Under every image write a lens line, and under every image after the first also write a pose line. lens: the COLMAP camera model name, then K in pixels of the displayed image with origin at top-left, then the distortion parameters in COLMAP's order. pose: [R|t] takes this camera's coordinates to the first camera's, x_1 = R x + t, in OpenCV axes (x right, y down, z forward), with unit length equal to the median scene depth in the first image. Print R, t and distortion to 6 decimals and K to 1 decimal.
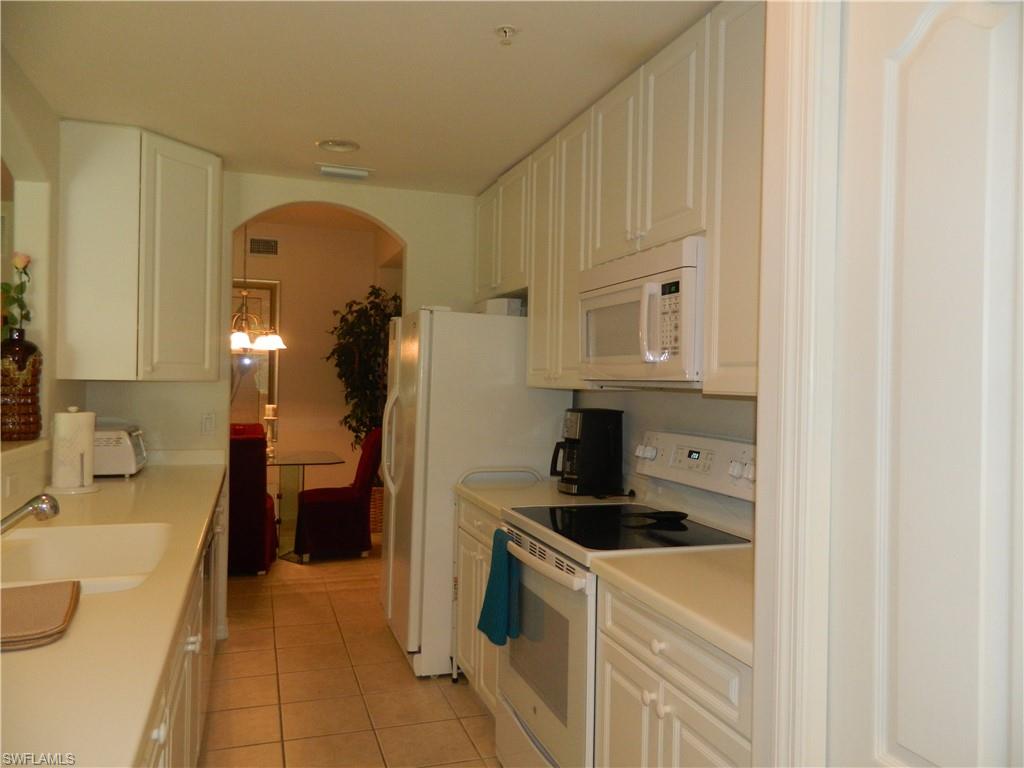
lens RADIAL K [[761.1, 0, 511.5], [0, 761.1, 382.9], [0, 0, 1]] dist [0.001534, 0.000284]
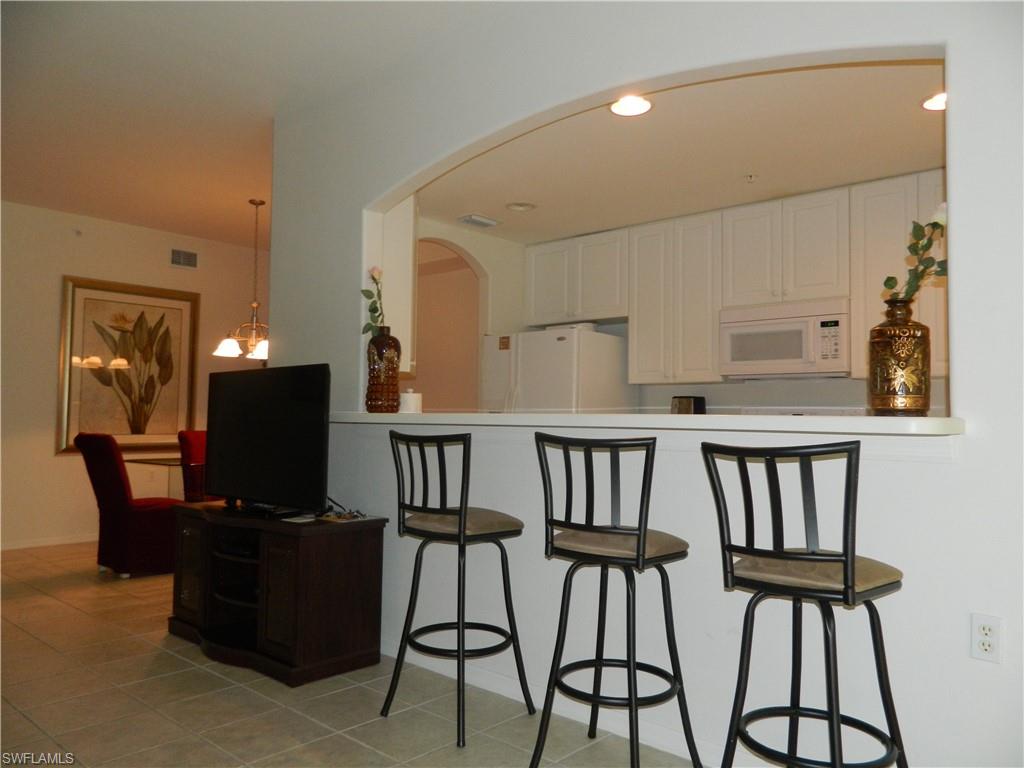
lens RADIAL K [[761.1, 0, 515.6], [0, 761.1, 384.1], [0, 0, 1]] dist [0.001534, 0.000284]
pose [[0.869425, 0.018179, 0.493730, -0.943607], [0.004336, 0.999004, -0.044418, 0.072048], [-0.494045, 0.040759, 0.868480, -0.177511]]
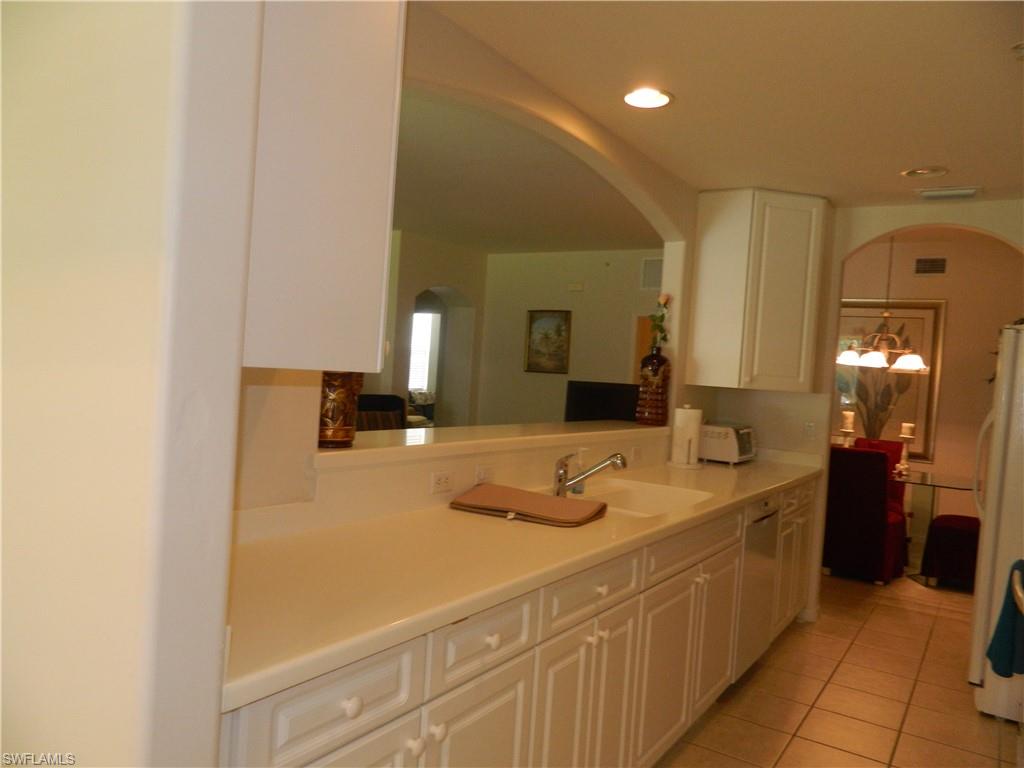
lens RADIAL K [[761.1, 0, 512.8], [0, 761.1, 381.6], [0, 0, 1]] dist [0.001534, 0.000284]
pose [[0.621378, 0.039332, -0.782523, 0.257251], [-0.061077, 0.998132, 0.001670, 0.006288], [0.781127, 0.046756, 0.622619, -0.077293]]
